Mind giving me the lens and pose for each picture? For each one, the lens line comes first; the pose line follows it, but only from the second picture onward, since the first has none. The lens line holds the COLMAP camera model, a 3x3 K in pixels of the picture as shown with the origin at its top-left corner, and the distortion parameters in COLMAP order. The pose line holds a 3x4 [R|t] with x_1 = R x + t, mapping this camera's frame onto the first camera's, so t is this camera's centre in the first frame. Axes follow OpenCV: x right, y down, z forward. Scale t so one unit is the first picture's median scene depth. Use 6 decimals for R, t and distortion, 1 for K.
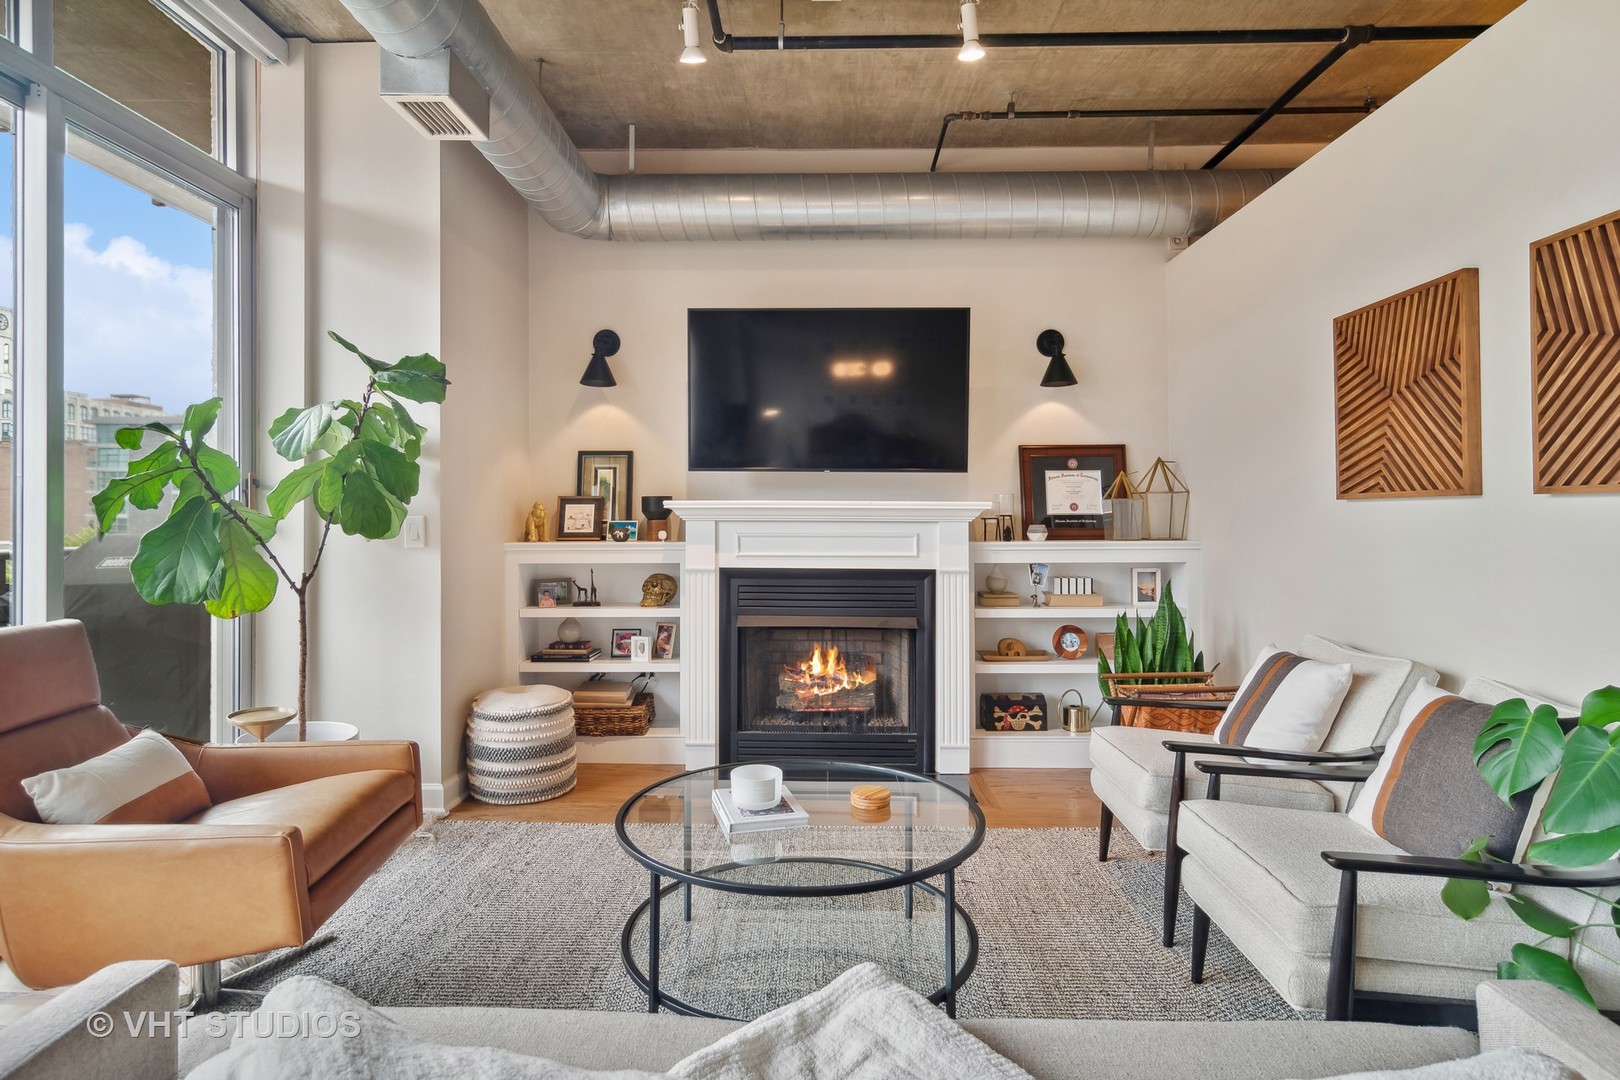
lens RADIAL K [[888.8, 0, 805.0], [0, 888.8, 504.3], [0, 0, 1]] dist [0.003584, 0.001787]
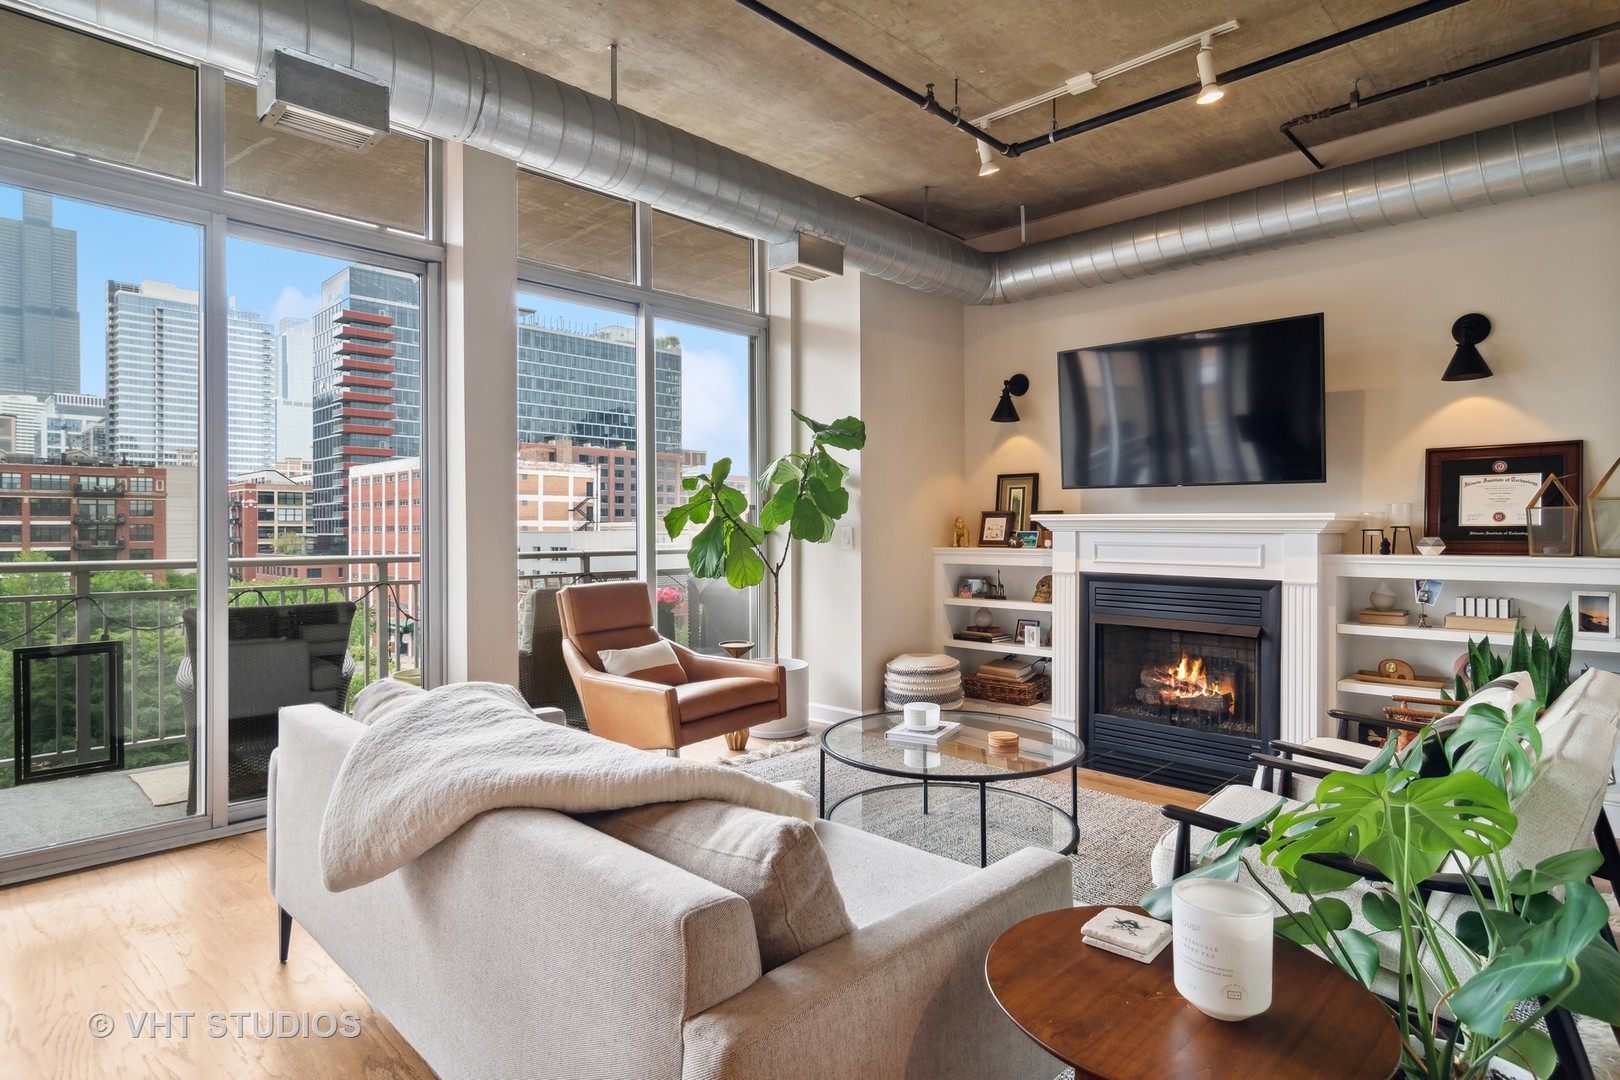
lens RADIAL K [[874.5, 0, 804.4], [0, 874.5, 533.3], [0, 0, 1]] dist [0.002214, 0.001389]
pose [[0.727558, 0.004924, -0.686028, 0.417341], [0.009614, 0.999803, 0.017372, -0.002475], [0.685978, -0.019235, 0.727368, -0.083225]]
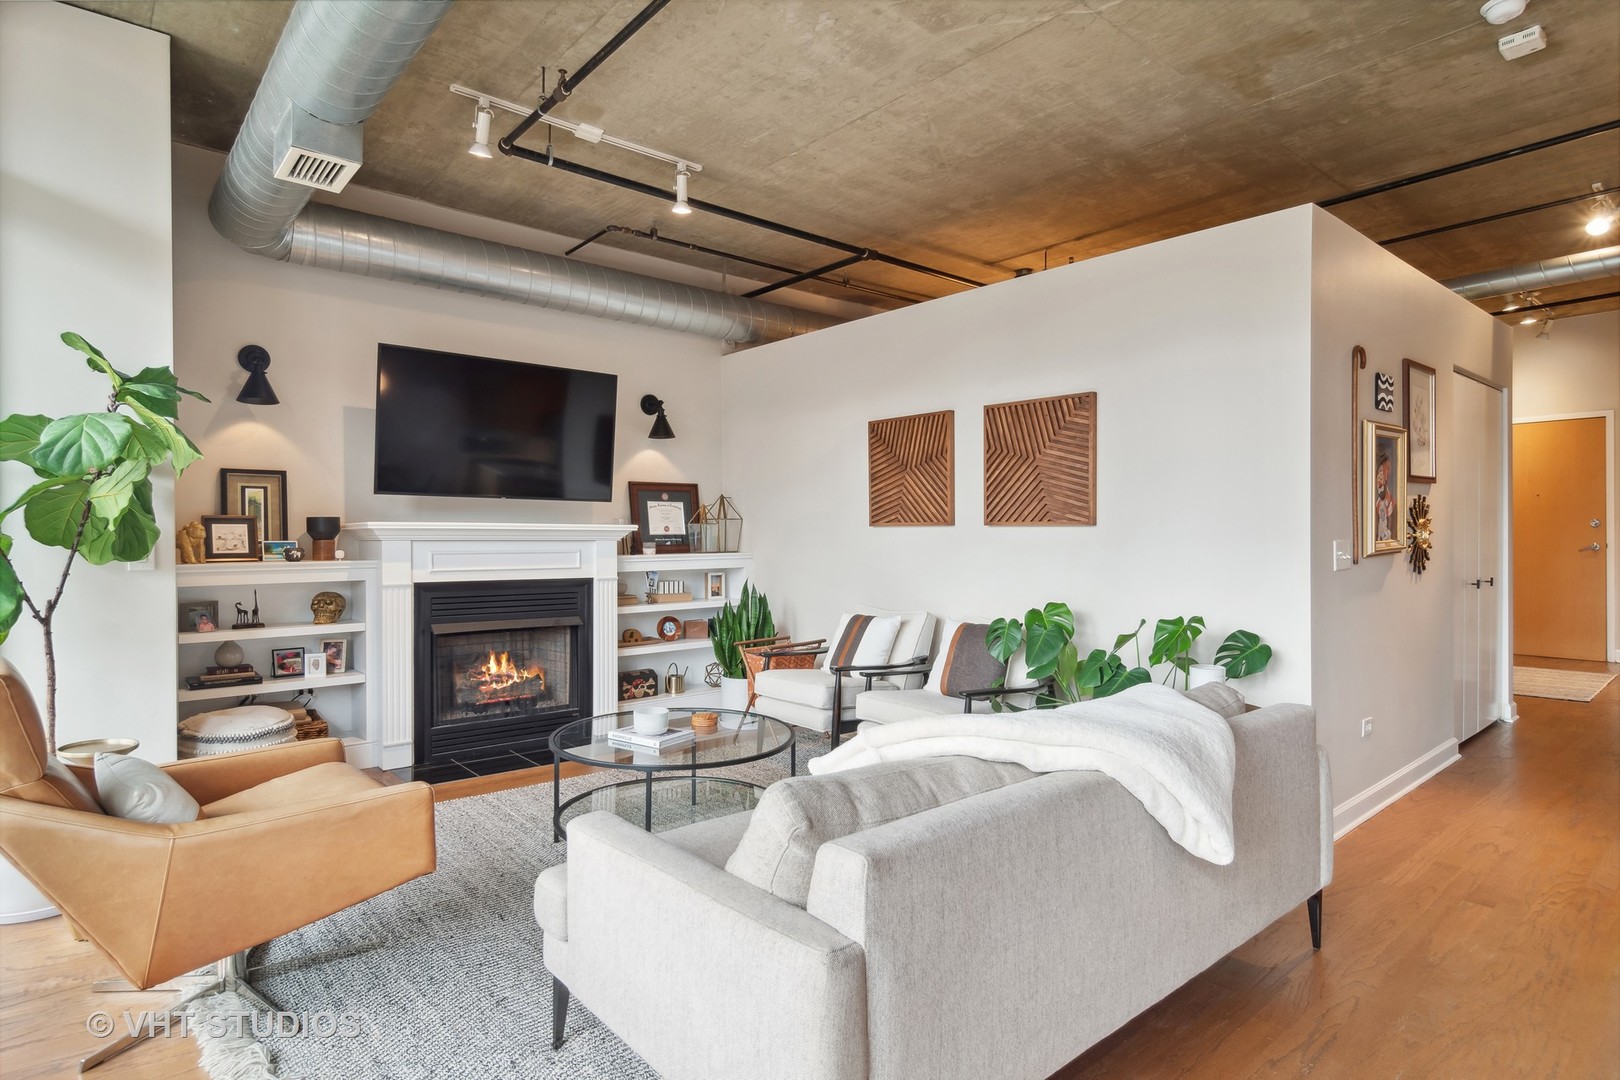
lens RADIAL K [[864.9, 0, 805.1], [0, 864.9, 534.6], [0, 0, 1]] dist [0.000340, 0.003062]
pose [[0.745767, 0.000056, 0.666207, -0.437034], [-0.008521, 0.999919, 0.009455, -0.002856], [-0.666153, -0.012728, 0.745707, -0.122629]]
